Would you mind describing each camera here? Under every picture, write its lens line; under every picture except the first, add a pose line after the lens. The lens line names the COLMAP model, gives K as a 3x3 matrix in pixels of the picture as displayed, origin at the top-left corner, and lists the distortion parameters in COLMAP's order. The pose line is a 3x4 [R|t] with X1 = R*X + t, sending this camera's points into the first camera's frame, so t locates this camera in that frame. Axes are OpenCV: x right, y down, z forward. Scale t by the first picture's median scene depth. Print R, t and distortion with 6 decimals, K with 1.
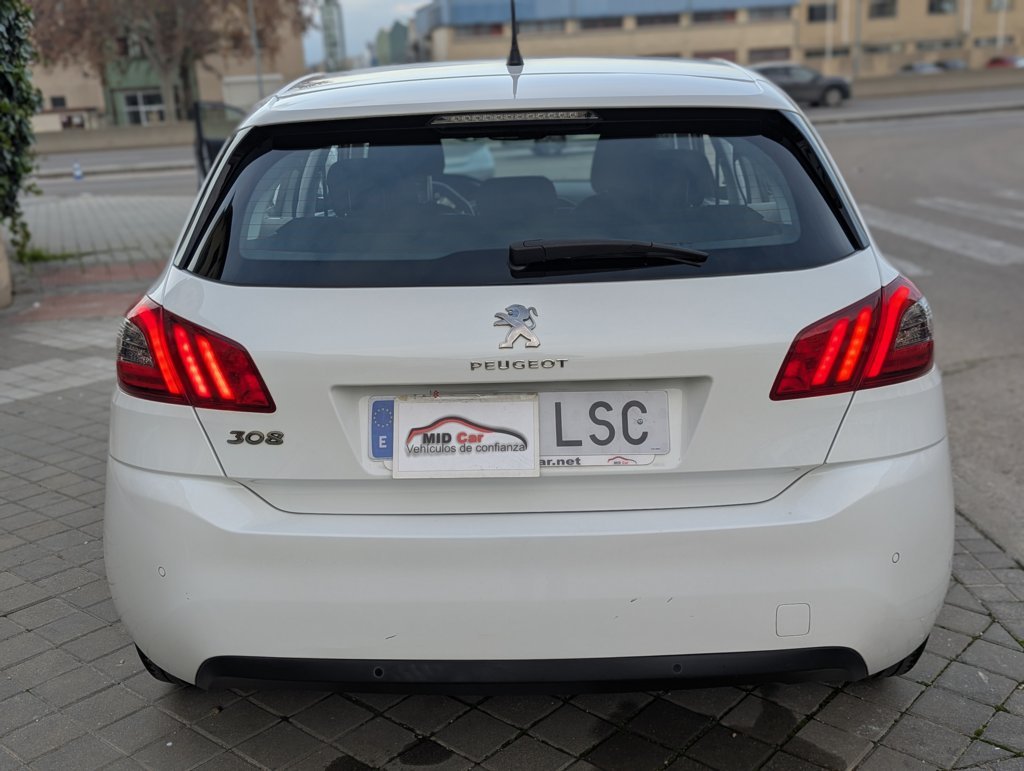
lens RADIAL K [[1091.1, 0, 512.0], [0, 1091.1, 385.5], [0, 0, 1]] dist [0.026347, -0.009796]
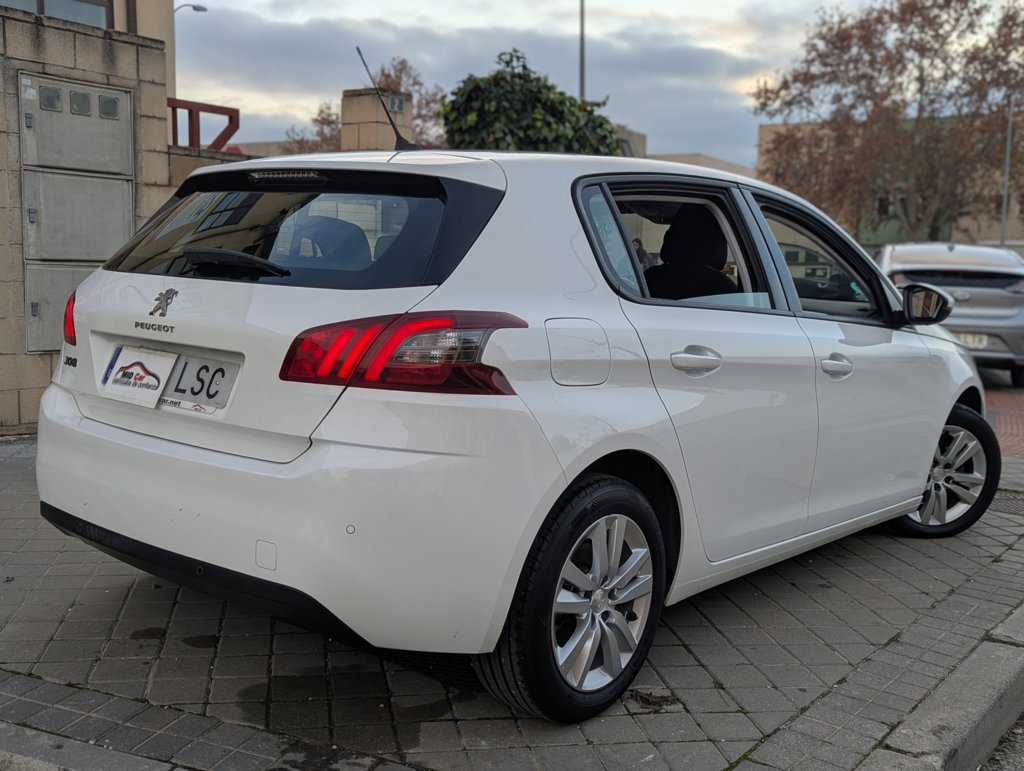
lens RADIAL K [[1091.1, 0, 512.0], [0, 1091.1, 385.5], [0, 0, 1]] dist [0.026347, -0.009796]
pose [[0.786372, 0.136194, -0.602553, 1.227460], [-0.218503, 0.973663, -0.065086, 0.044767], [0.577819, 0.182841, 0.795421, 0.125775]]
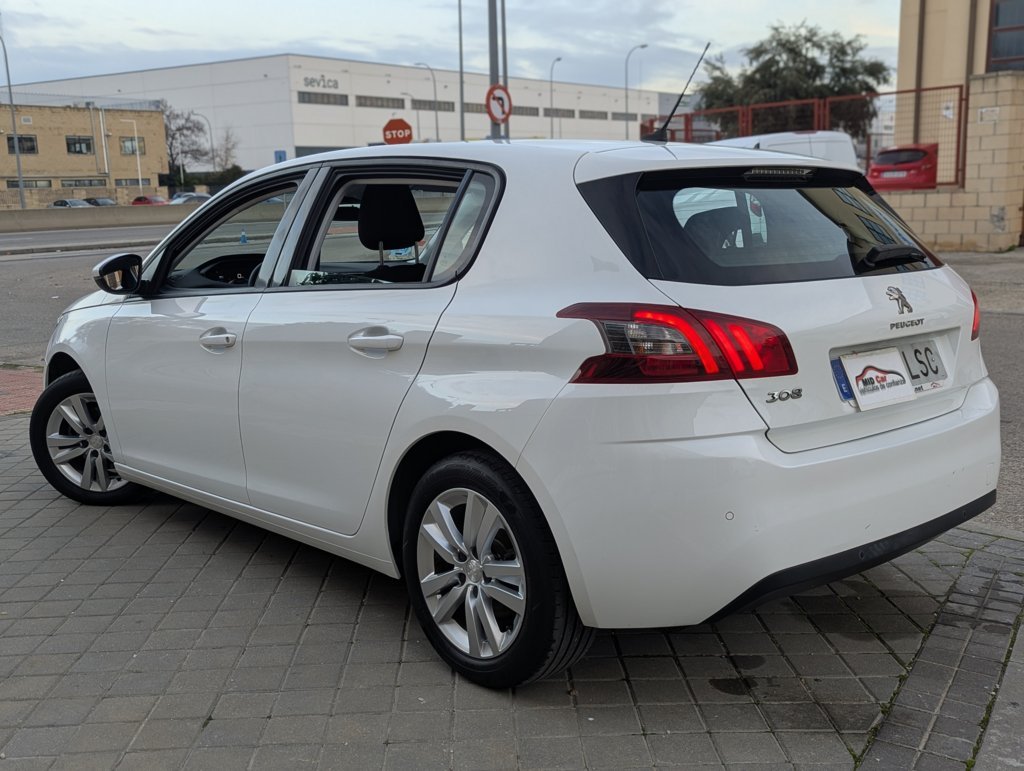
lens RADIAL K [[1059.9, 0, 512.0], [0, 1059.9, 385.5], [0, 0, 1]] dist [0.061747, -0.114769]
pose [[0.742438, -0.090267, 0.663805, -1.350028], [0.165111, 0.984969, -0.050729, 0.047120], [-0.649249, 0.147265, 0.746183, 0.253292]]
